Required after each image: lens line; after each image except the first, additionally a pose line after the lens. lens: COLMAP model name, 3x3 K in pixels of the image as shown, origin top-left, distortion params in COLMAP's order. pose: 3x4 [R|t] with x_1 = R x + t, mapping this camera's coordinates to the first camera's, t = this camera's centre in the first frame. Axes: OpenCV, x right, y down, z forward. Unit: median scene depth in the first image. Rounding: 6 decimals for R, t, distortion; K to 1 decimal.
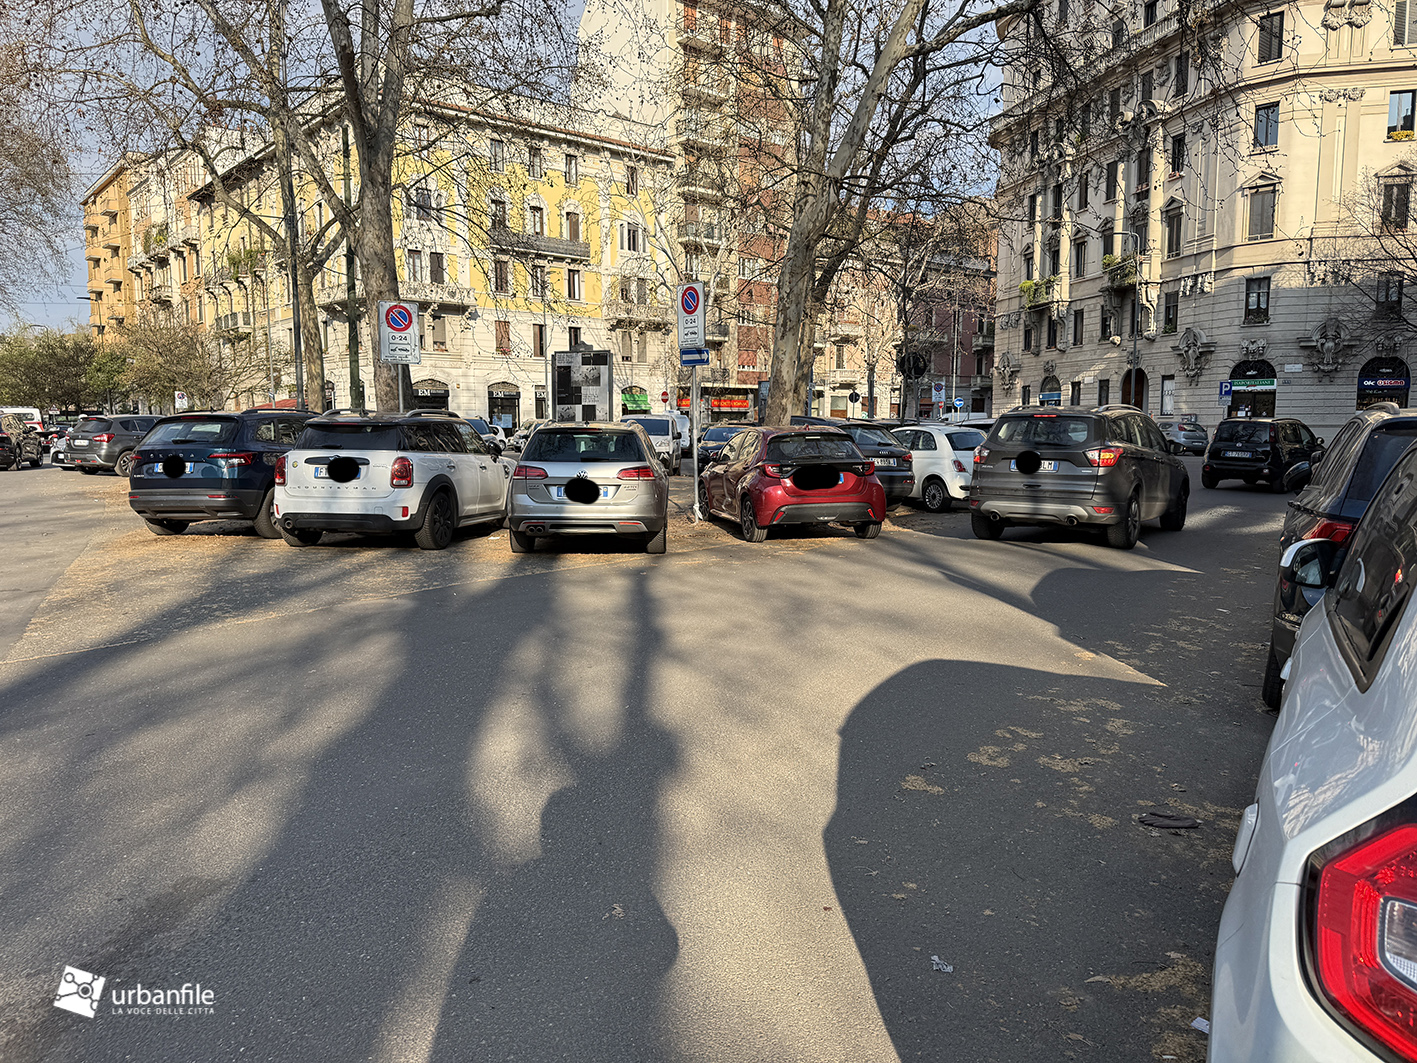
lens RADIAL K [[1051.3, 0, 708.5], [0, 1051.3, 531.5], [0, 0, 1]] dist [0.099216, -0.126493]
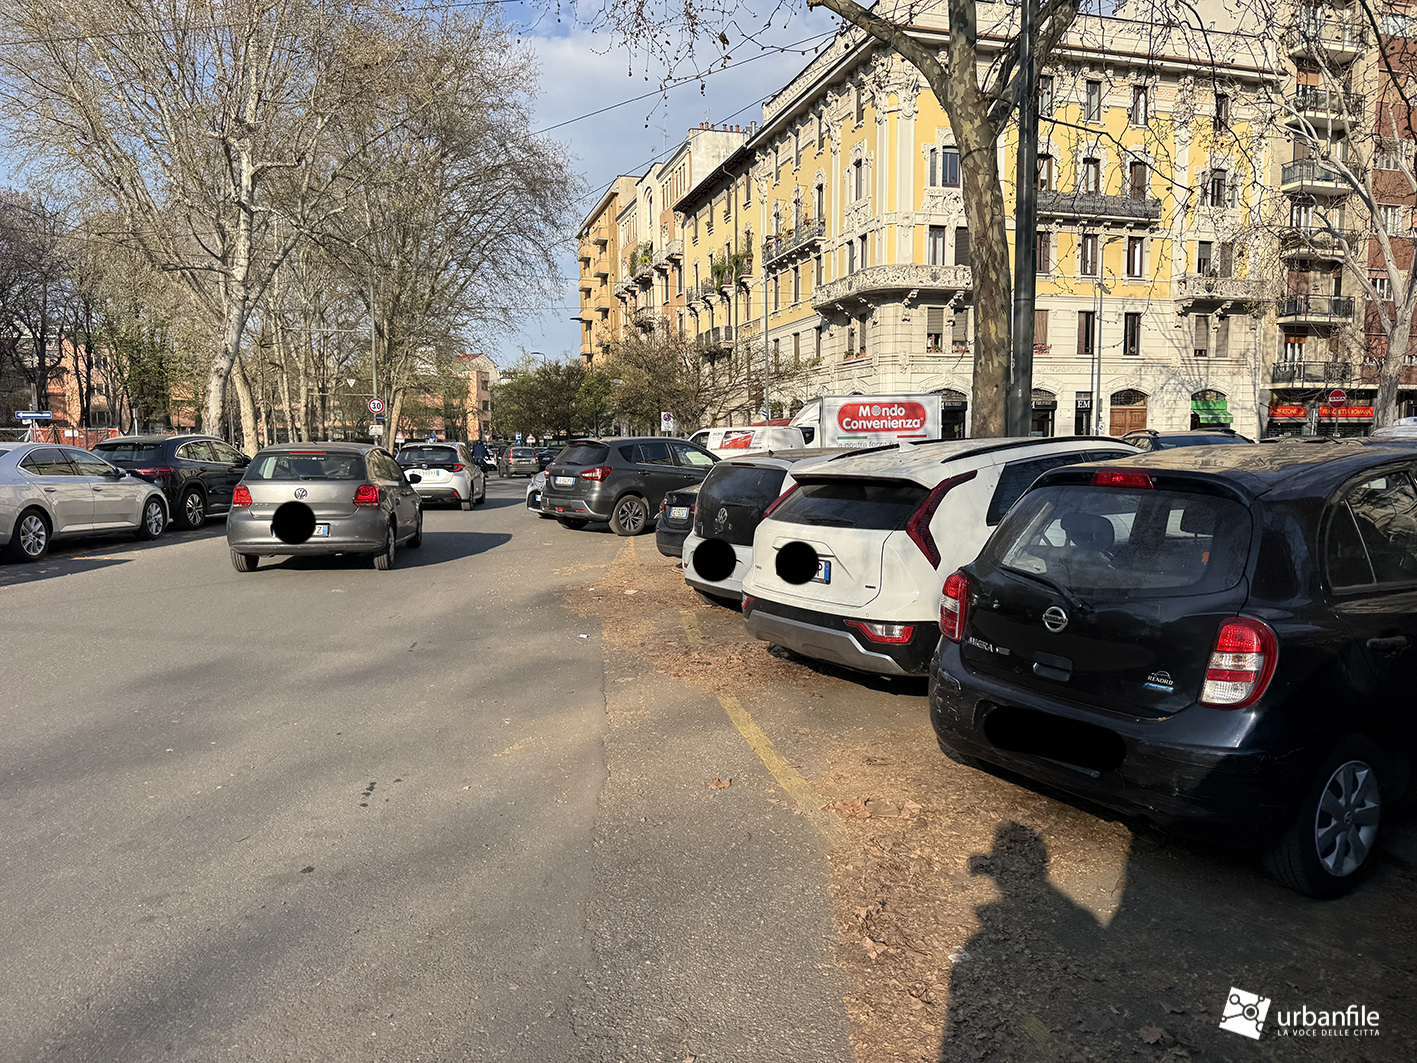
lens RADIAL K [[1051.3, 0, 708.5], [0, 1051.3, 531.5], [0, 0, 1]] dist [0.099216, -0.126493]
pose [[0.921833, 0.025105, -0.386774, -0.102984], [-0.032087, 0.999418, -0.011606, -0.018927], [0.386257, 0.023109, 0.922102, 0.178235]]
